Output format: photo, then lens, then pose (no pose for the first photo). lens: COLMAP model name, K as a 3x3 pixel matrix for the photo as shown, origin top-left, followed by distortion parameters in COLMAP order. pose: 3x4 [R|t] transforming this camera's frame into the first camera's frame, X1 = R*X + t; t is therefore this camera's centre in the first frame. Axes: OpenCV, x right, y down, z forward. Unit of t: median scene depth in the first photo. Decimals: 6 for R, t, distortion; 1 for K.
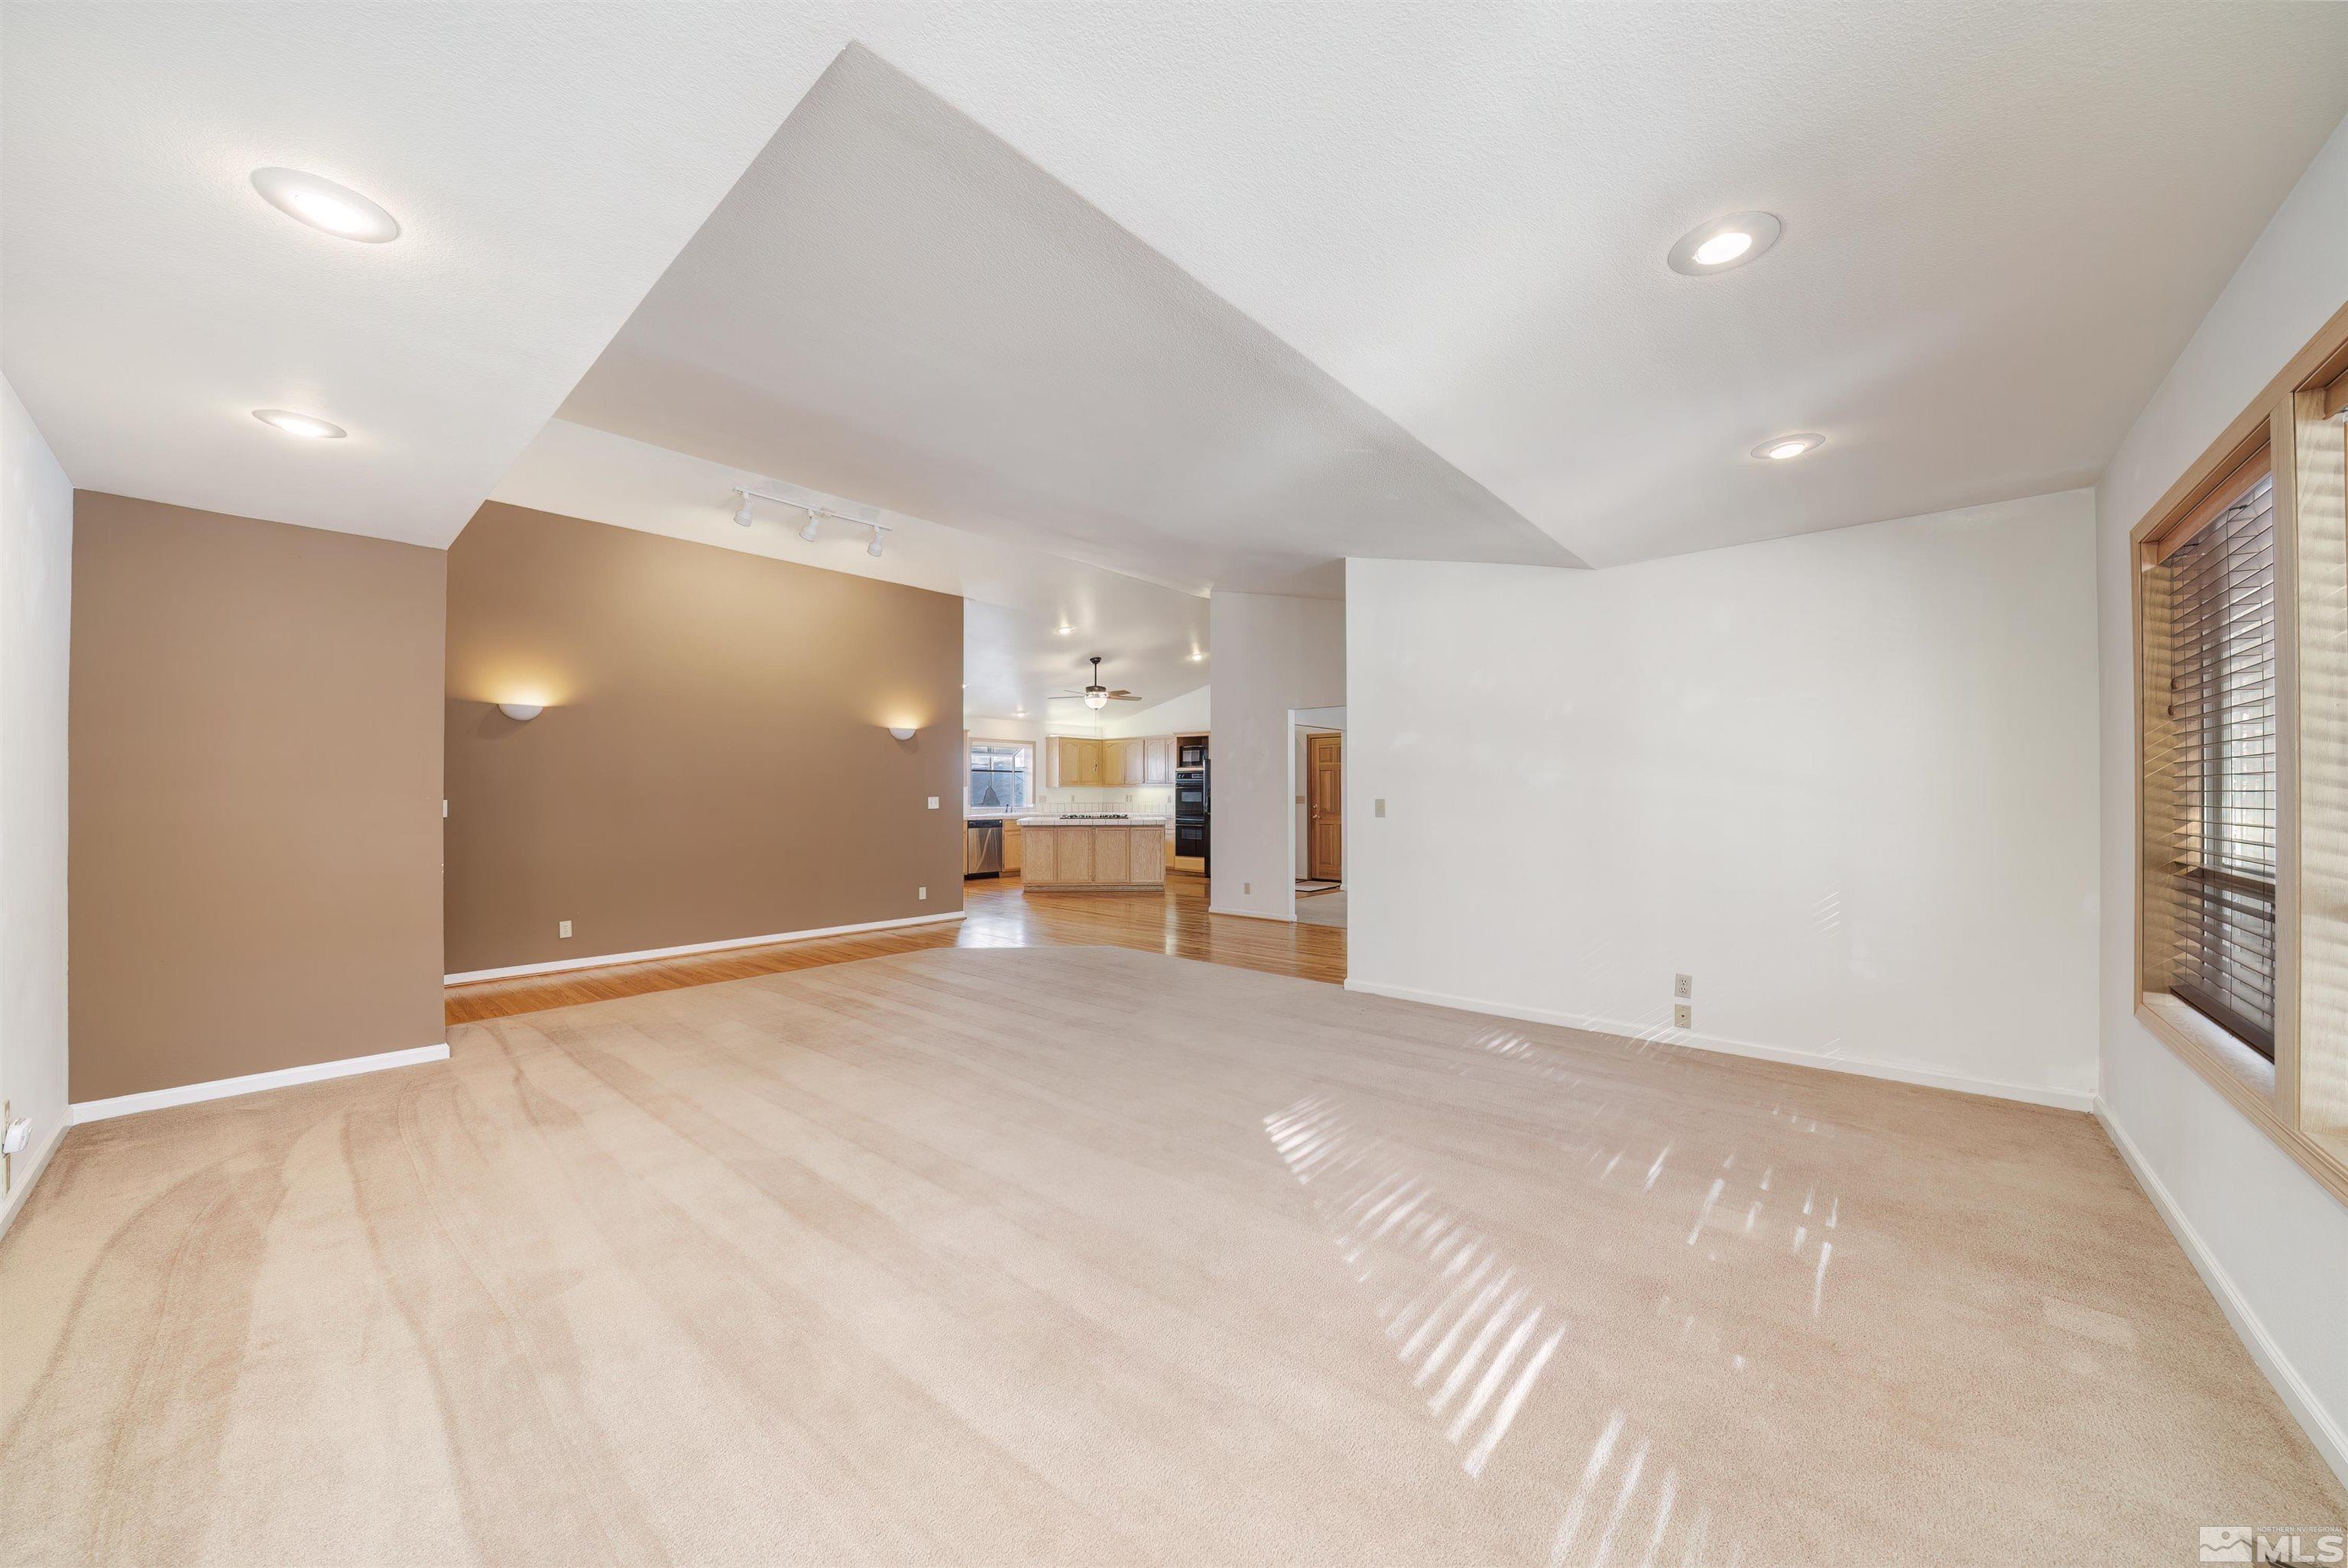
lens RADIAL K [[827.5, 0, 1175.2], [0, 827.5, 778.2], [0, 0, 1]] dist [-0.024131, 0.001338]
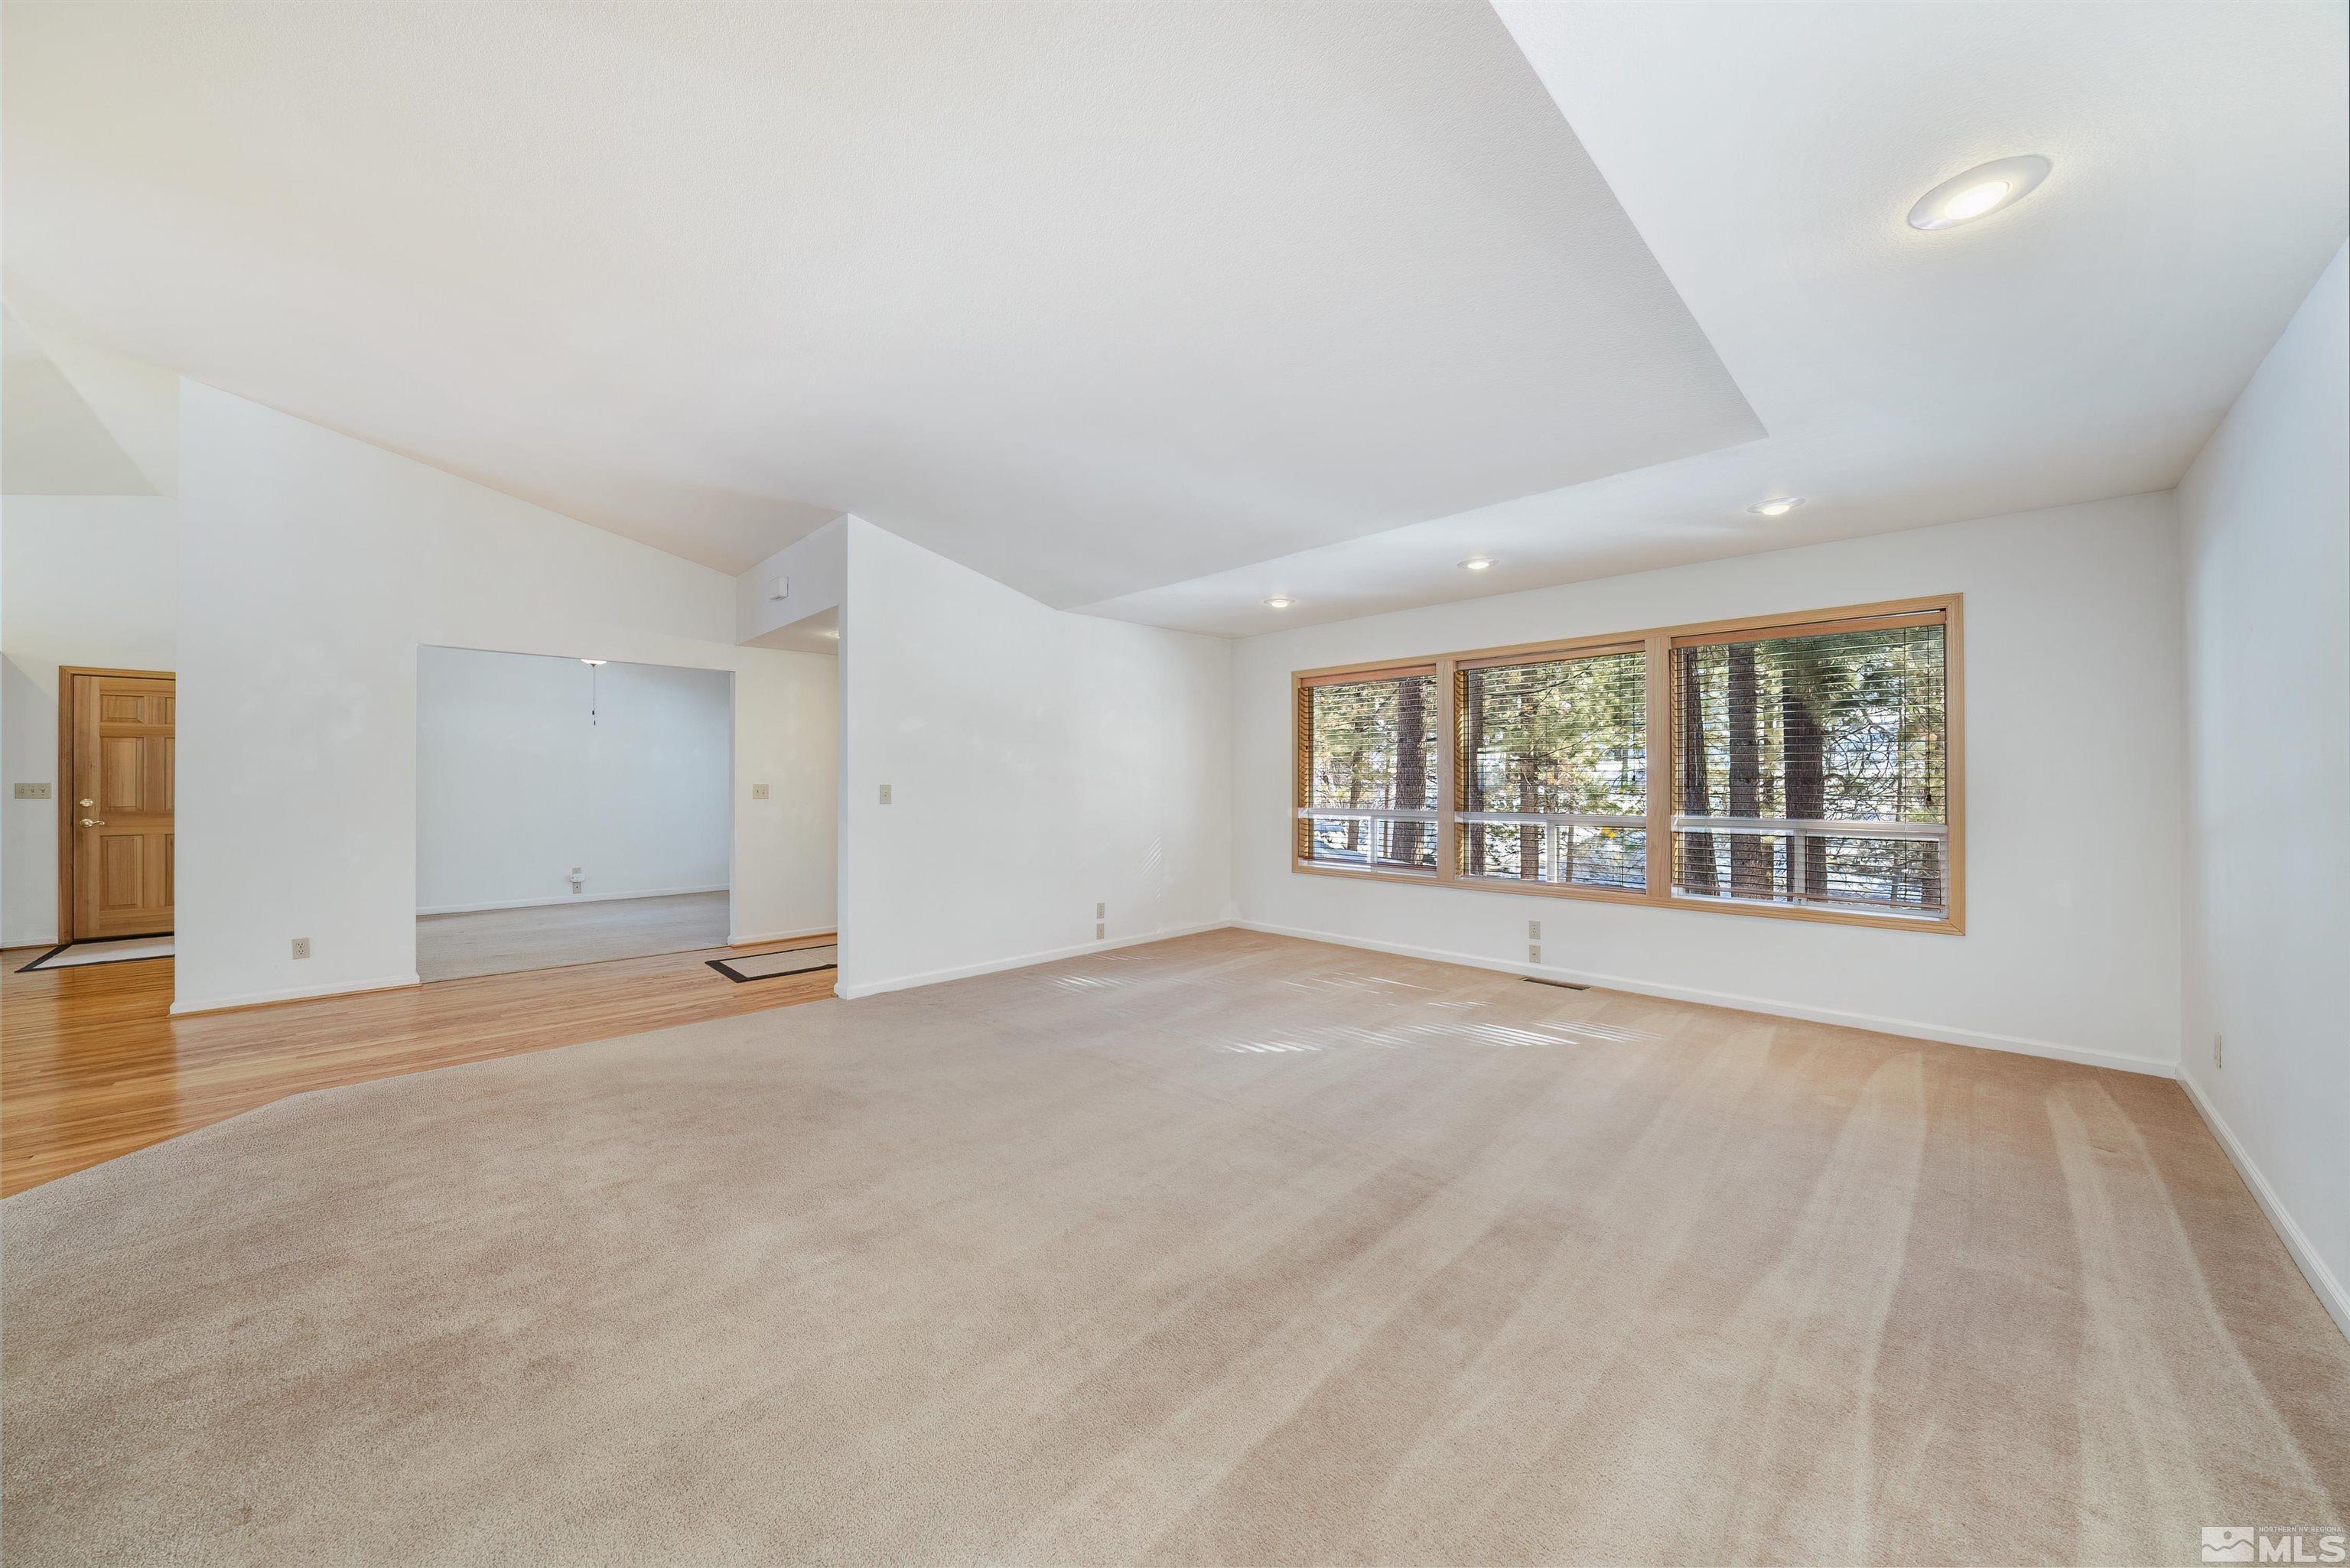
lens RADIAL K [[820.6, 0, 1177.8], [0, 820.6, 775.9], [0, 0, 1]] dist [-0.029543, 0.004294]
pose [[0.070121, 0.007581, 0.997510, -0.311608], [-0.018479, 0.999809, -0.006300, 0.006767], [-0.997367, -0.017991, 0.070247, 0.282459]]
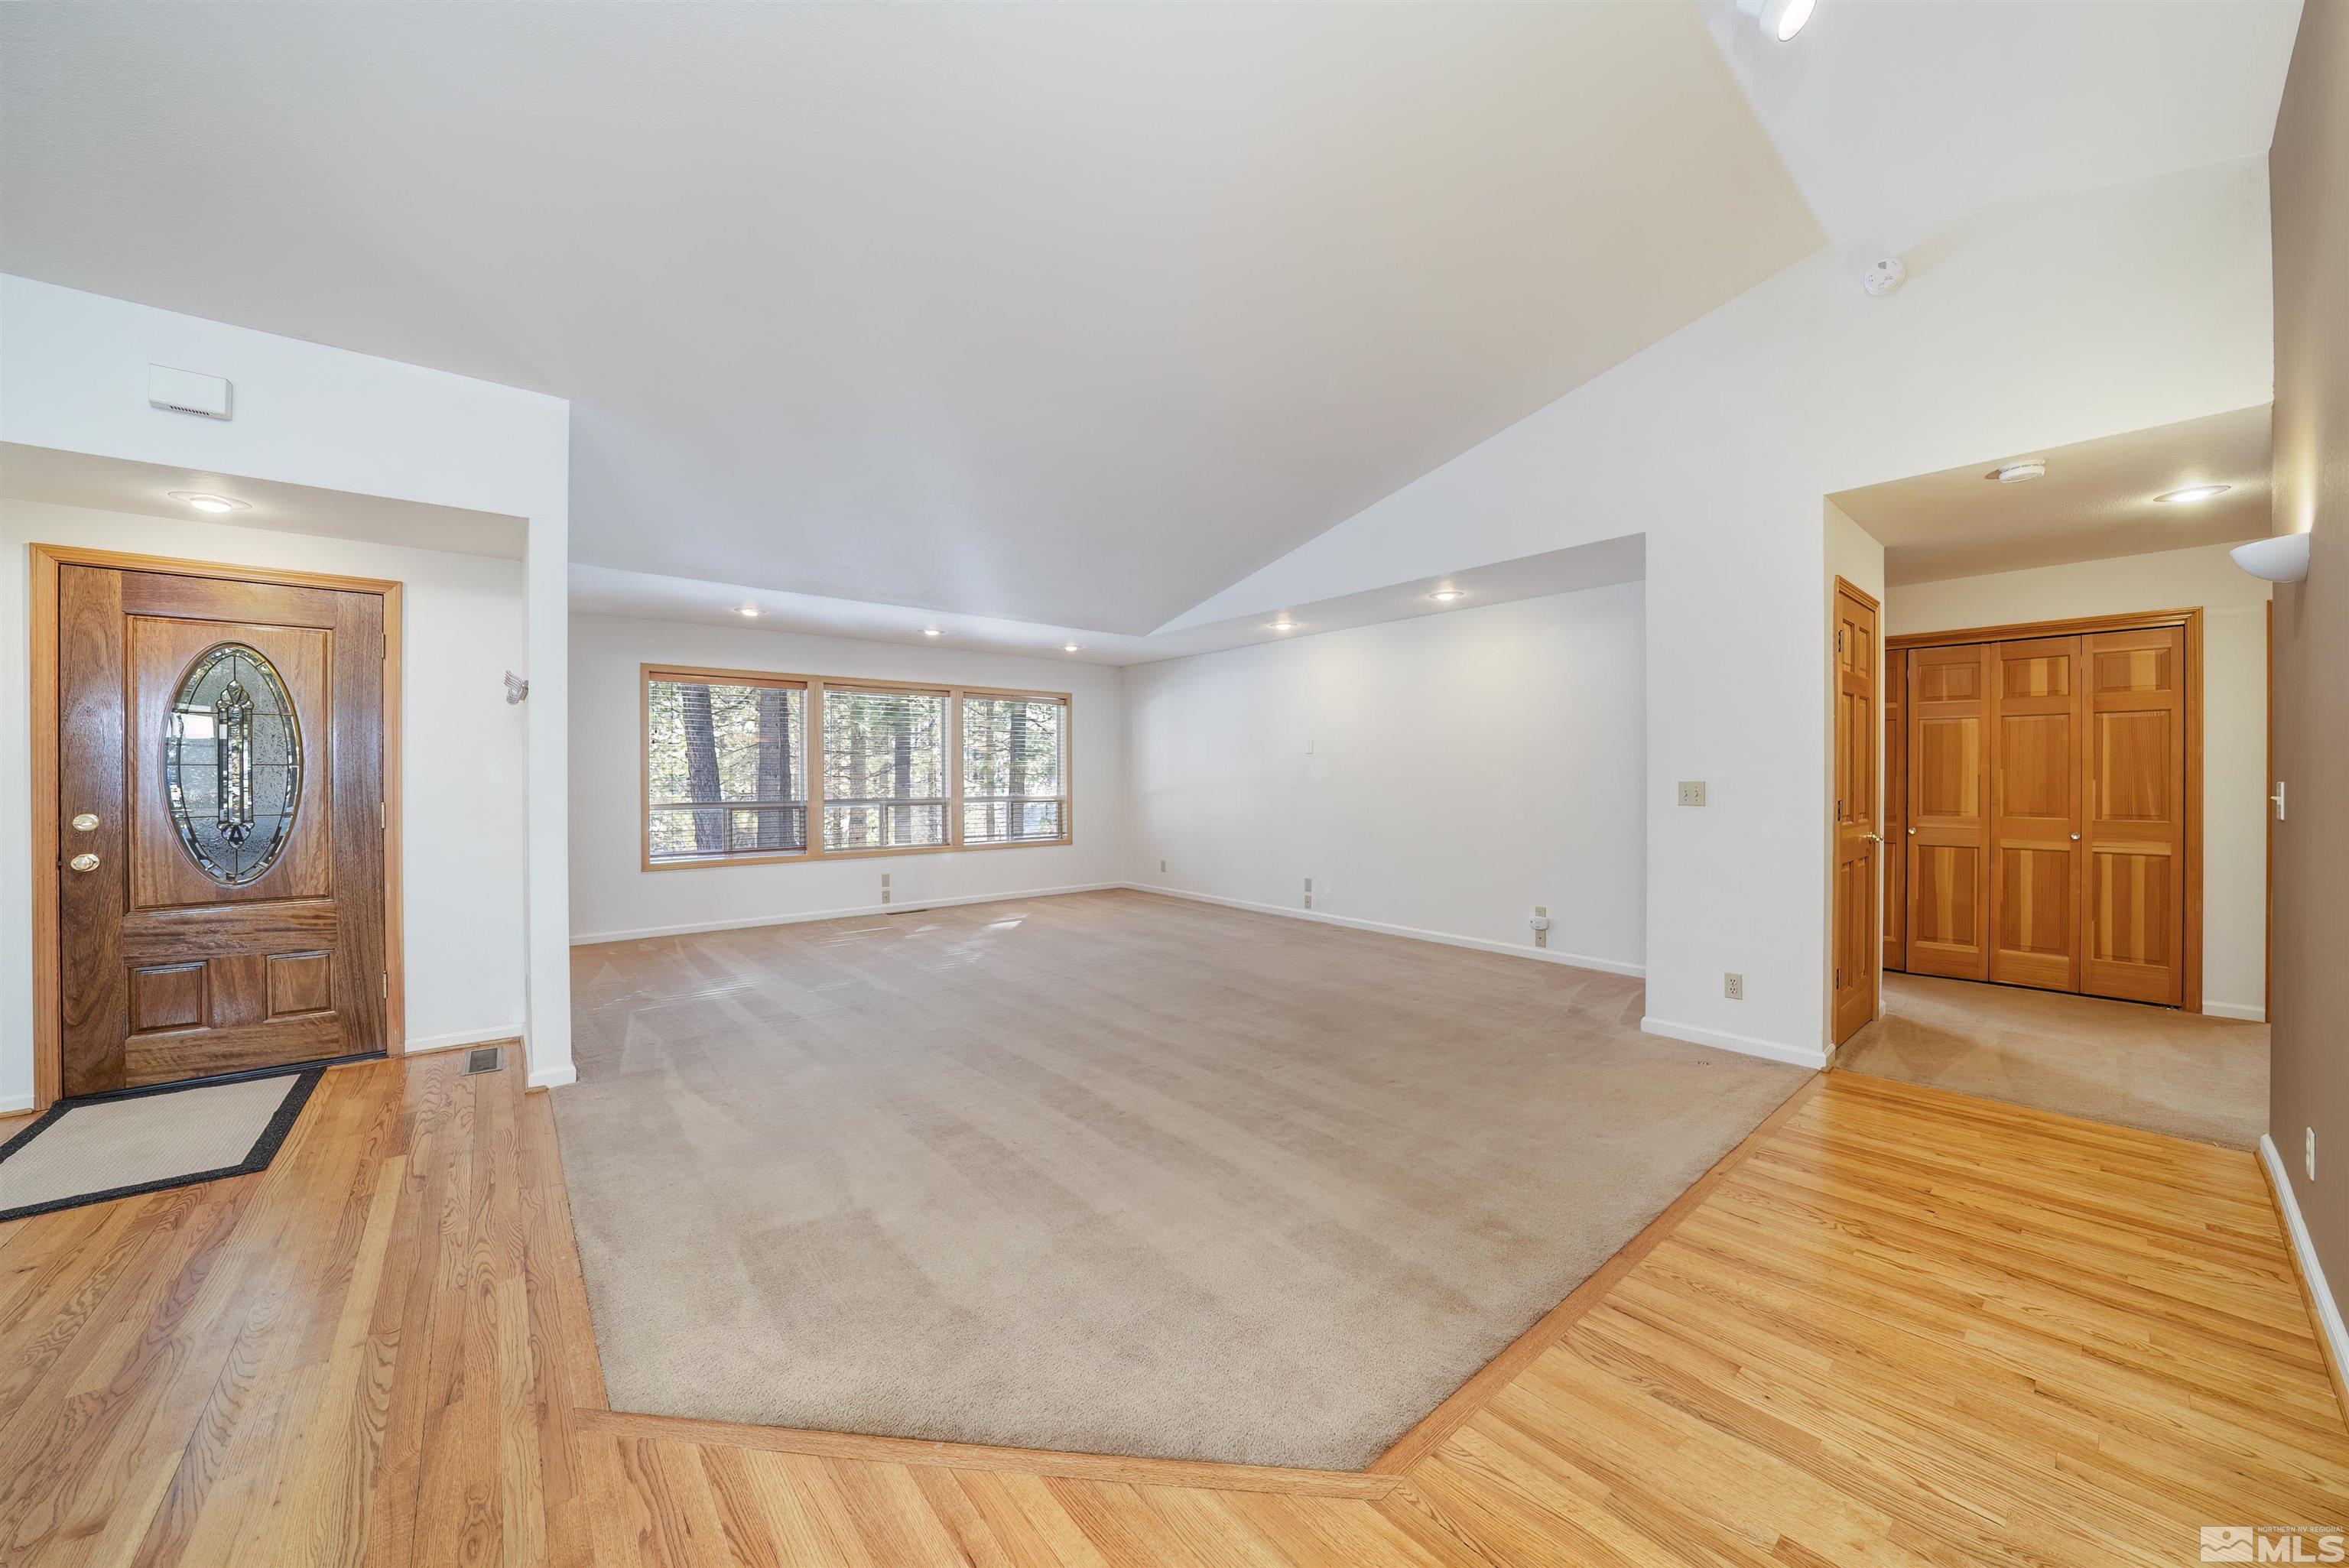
lens RADIAL K [[827.8, 0, 1175.7], [0, 827.8, 778.2], [0, 0, 1]] dist [-0.024131, 0.001338]
pose [[-0.988423, 0.002449, 0.151704, -0.168077], [-0.000036, 0.999866, -0.016375, 0.015334], [-0.151723, -0.016191, -0.988290, 0.749003]]
